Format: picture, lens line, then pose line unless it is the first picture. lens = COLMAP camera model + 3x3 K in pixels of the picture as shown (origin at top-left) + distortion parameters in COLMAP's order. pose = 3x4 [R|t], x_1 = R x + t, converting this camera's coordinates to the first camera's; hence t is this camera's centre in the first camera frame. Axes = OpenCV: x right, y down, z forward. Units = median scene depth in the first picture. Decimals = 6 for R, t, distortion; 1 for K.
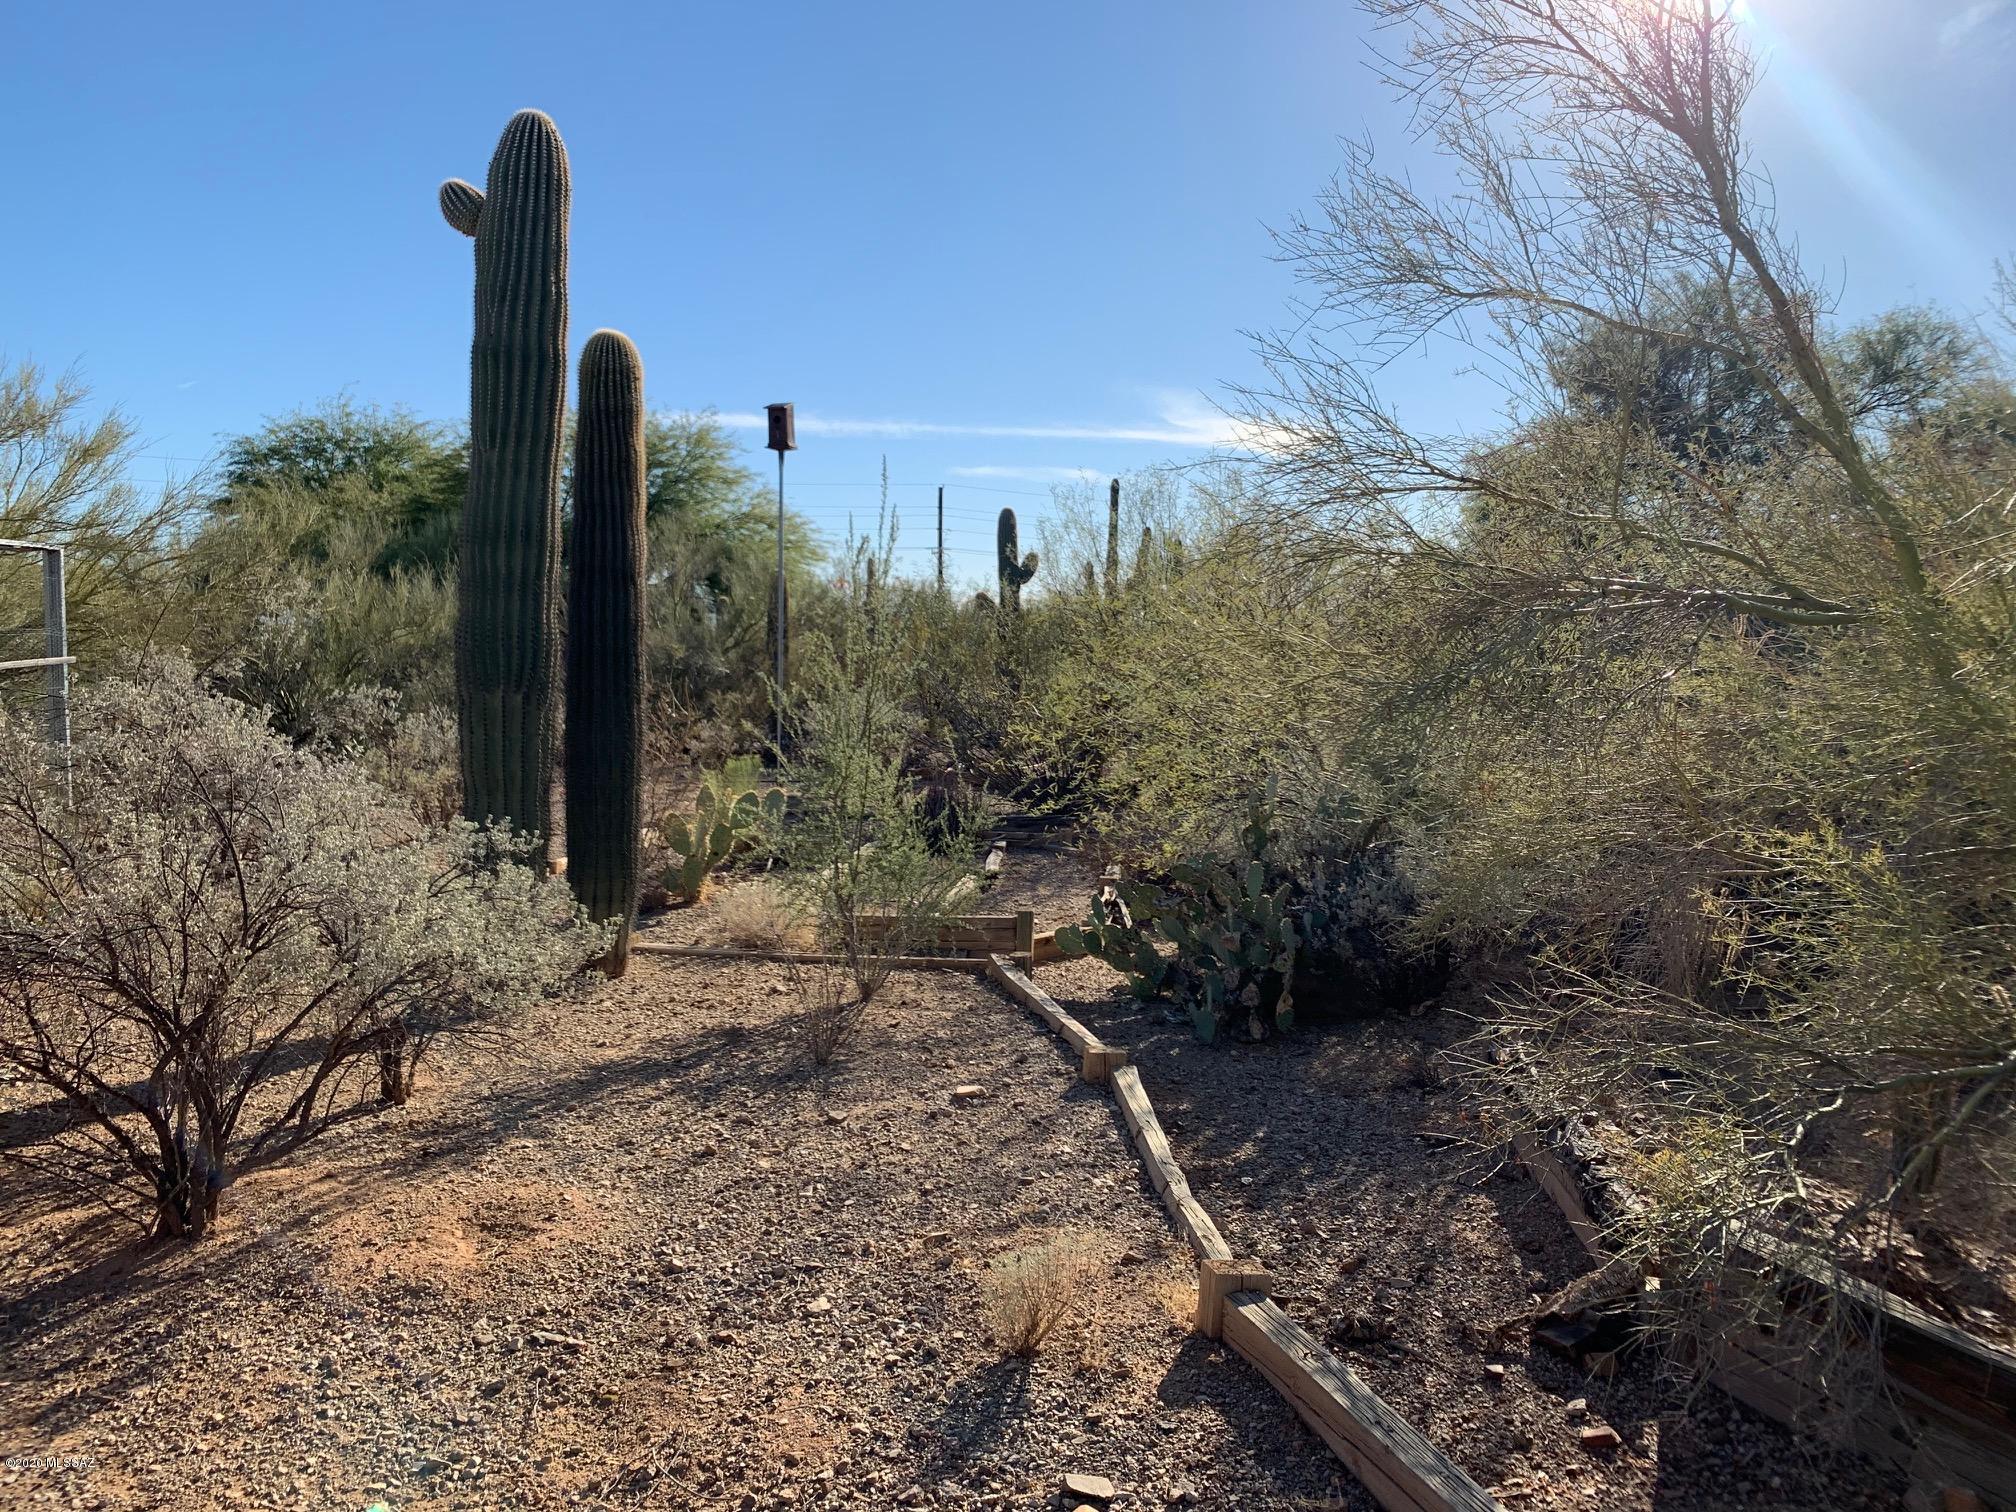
lens RADIAL K [[1499.6, 0, 1014.7], [0, 1499.6, 756.9], [0, 0, 1]] dist [-0.000787, -0.006713]
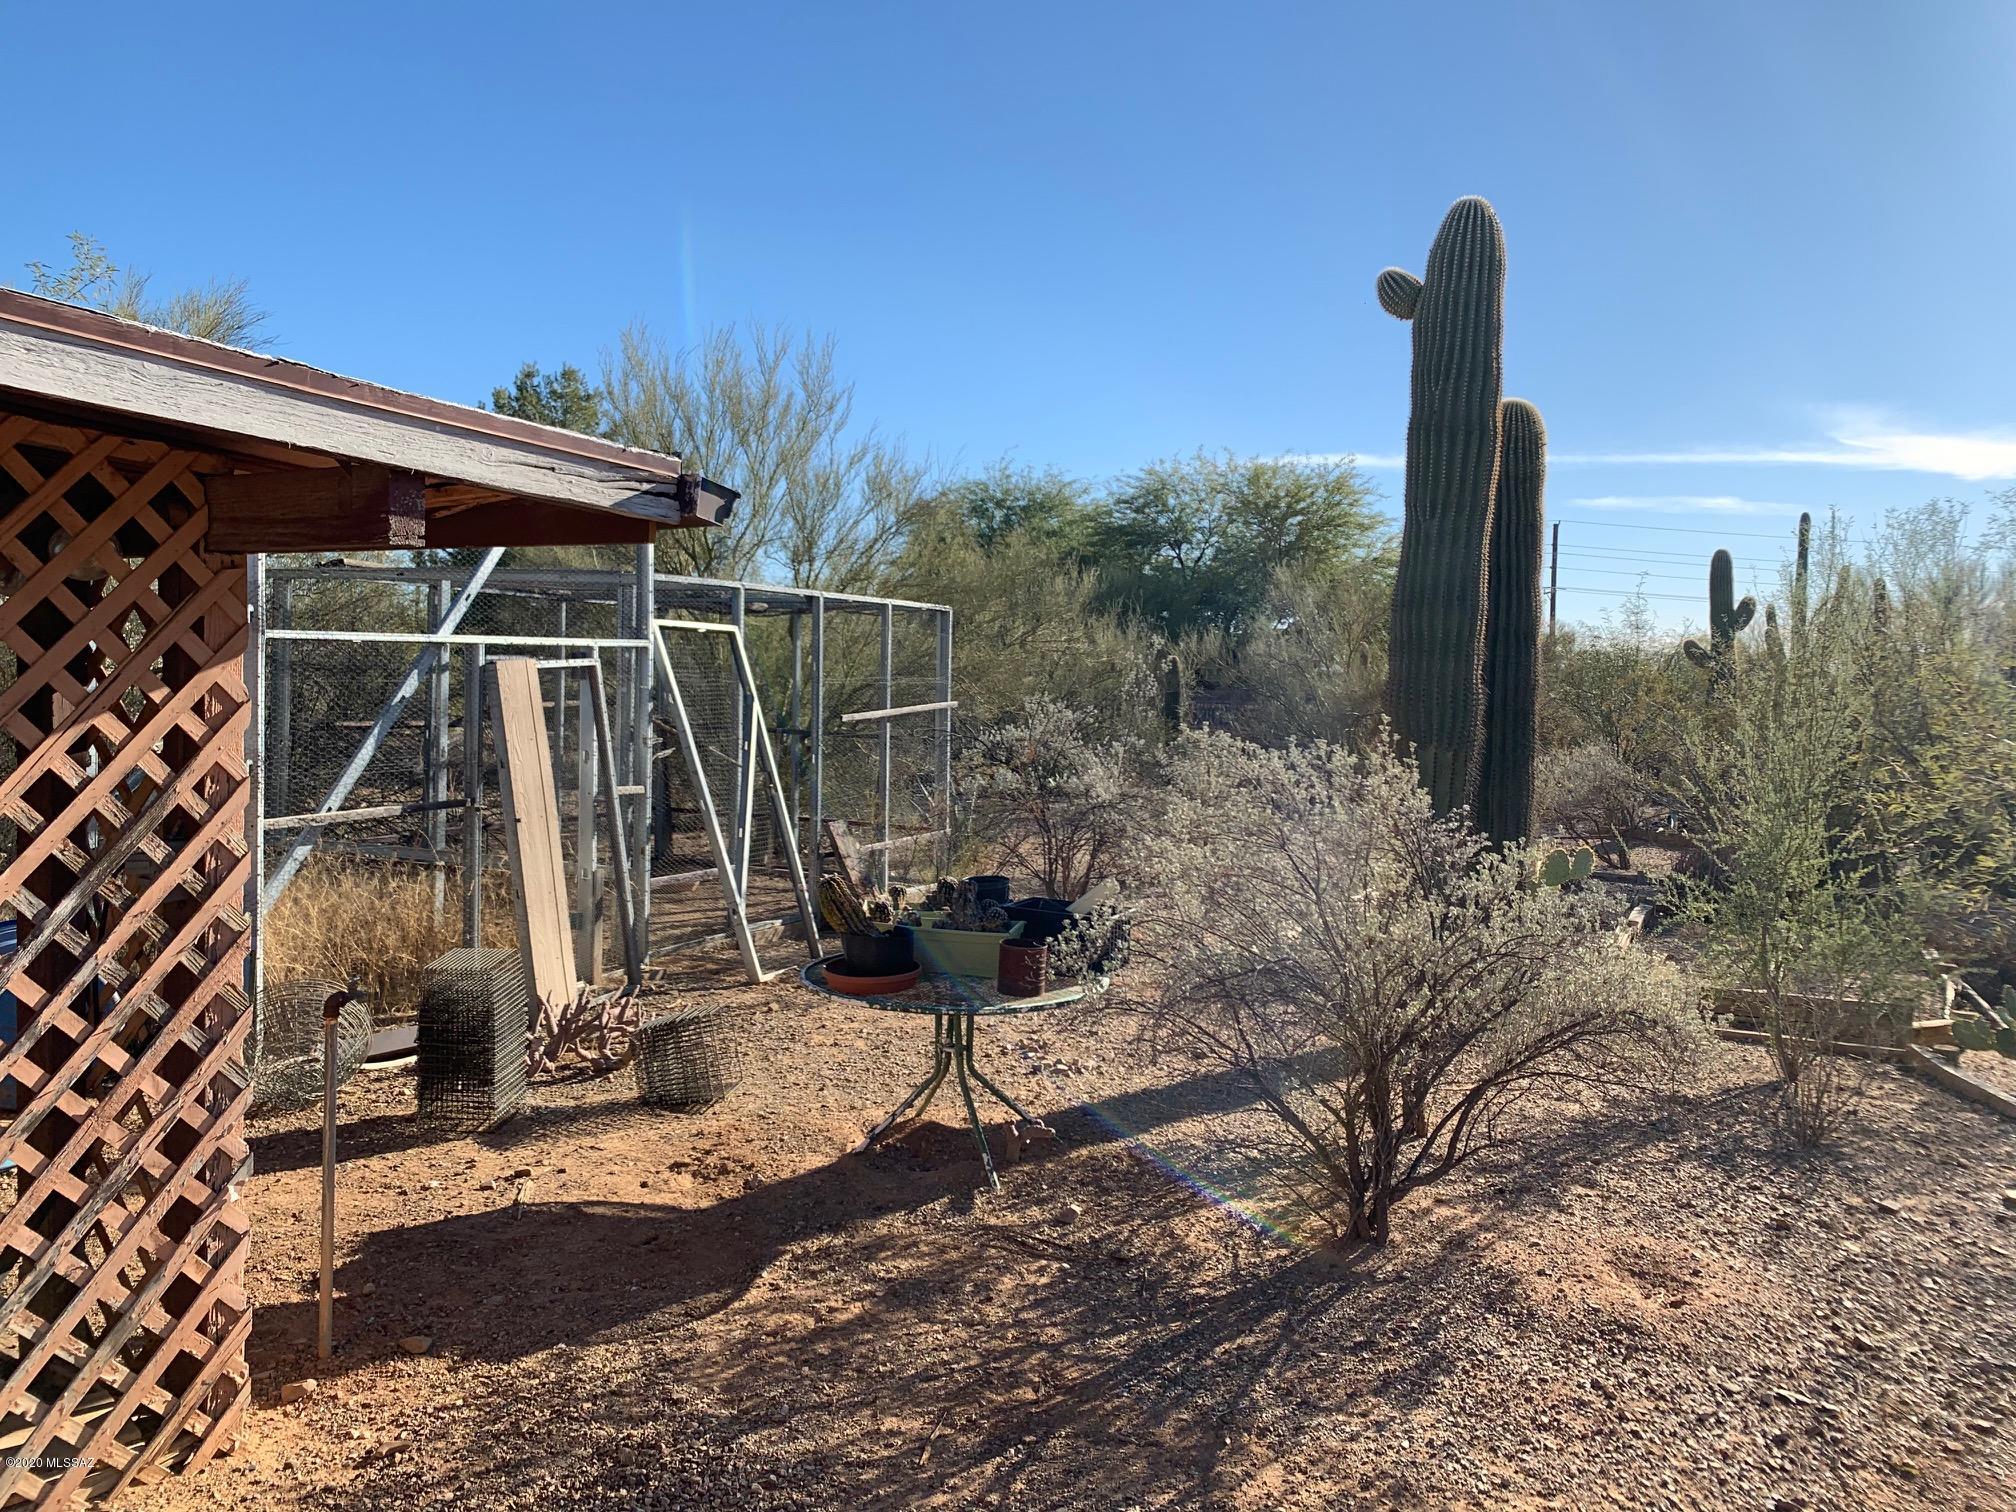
lens RADIAL K [[1499.6, 0, 1010.7], [0, 1499.6, 757.0], [0, 0, 1]] dist [-0.000787, -0.006713]
pose [[0.924086, 0.026873, -0.381238, -0.210339], [-0.037684, 0.999071, -0.020919, -0.004338], [0.380322, 0.033697, 0.924240, -0.082296]]
